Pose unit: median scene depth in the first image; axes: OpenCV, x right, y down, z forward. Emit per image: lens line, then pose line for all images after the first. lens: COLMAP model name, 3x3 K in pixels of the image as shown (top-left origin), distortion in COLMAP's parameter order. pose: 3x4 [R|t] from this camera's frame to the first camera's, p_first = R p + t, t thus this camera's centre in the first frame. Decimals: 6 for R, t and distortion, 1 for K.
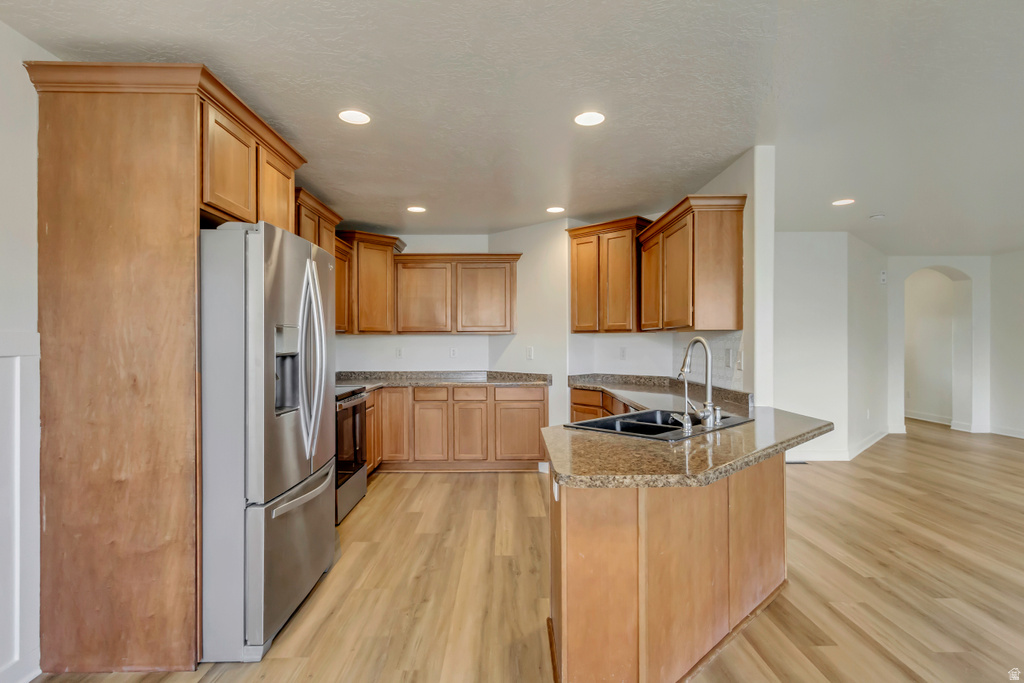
lens RADIAL K [[527.0, 0, 501.7], [0, 527.0, 342.9], [0, 0, 1]] dist [0.001361, -0.000716]
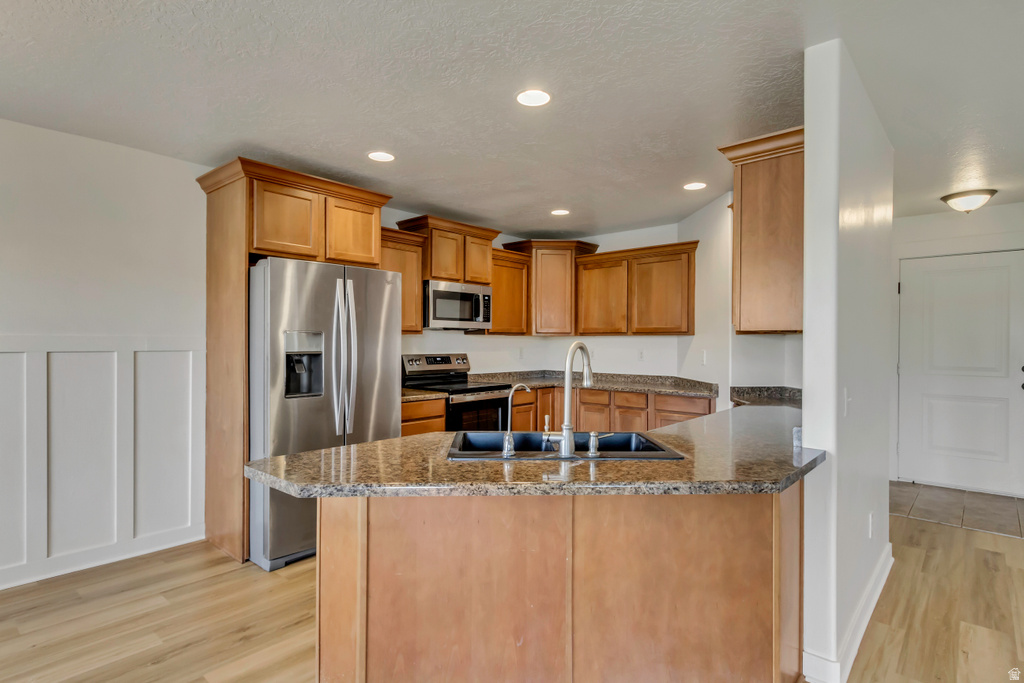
lens RADIAL K [[527.0, 0, 510.2], [0, 527.0, 343.2], [0, 0, 1]] dist [0.001361, -0.000716]
pose [[0.743004, 0.008173, -0.669237, 0.471405], [-0.007379, 0.999965, 0.004020, -0.006422], [0.669246, 0.001952, 0.743038, 0.194878]]
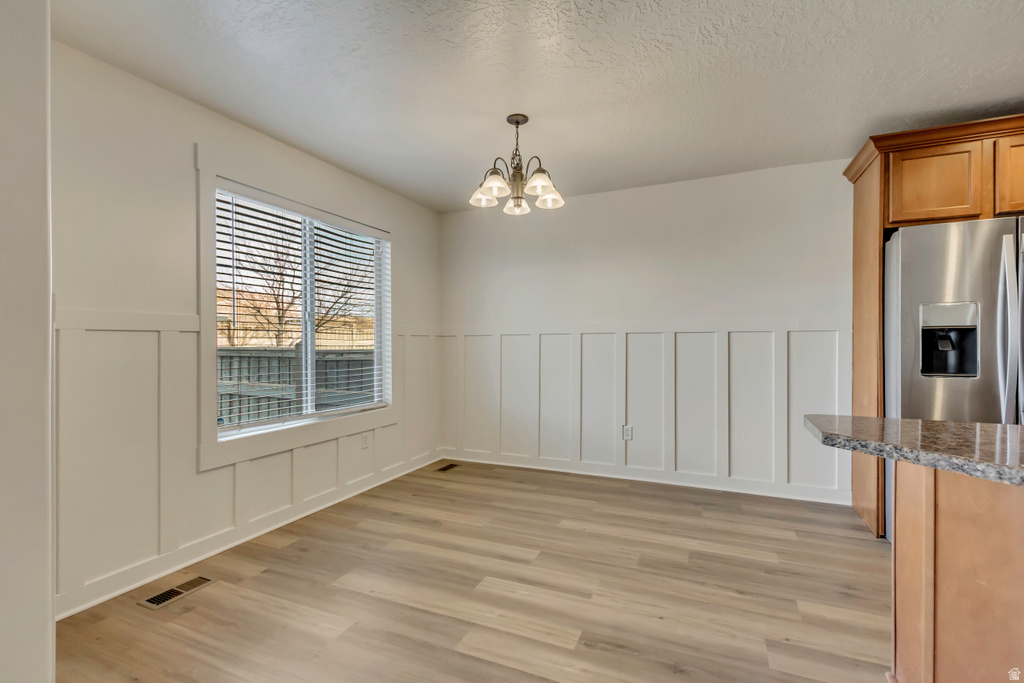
lens RADIAL K [[469.6, 0, 514.3], [0, 469.6, 345.0], [0, 0, 1]] dist [0.004110, -0.000655]
pose [[-0.415840, 0.011781, -0.909362, 0.516835], [0.005096, 0.999931, 0.010624, 0.024724], [0.909424, -0.000216, -0.415871, 0.301493]]
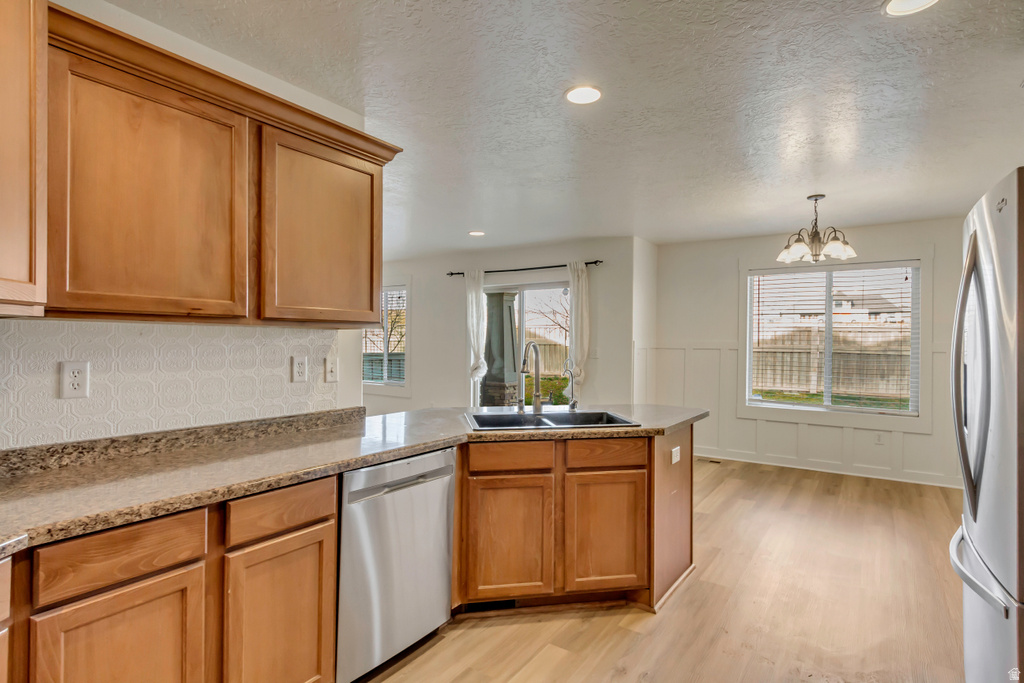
lens RADIAL K [[527.0, 0, 514.0], [0, 527.0, 342.0], [0, 0, 1]] dist [0.001361, -0.000716]
pose [[-0.821604, -0.002754, 0.570052, -0.156279], [-0.003728, 0.999993, -0.000541, -0.004079], [-0.570046, -0.002570, -0.821608, 1.139122]]
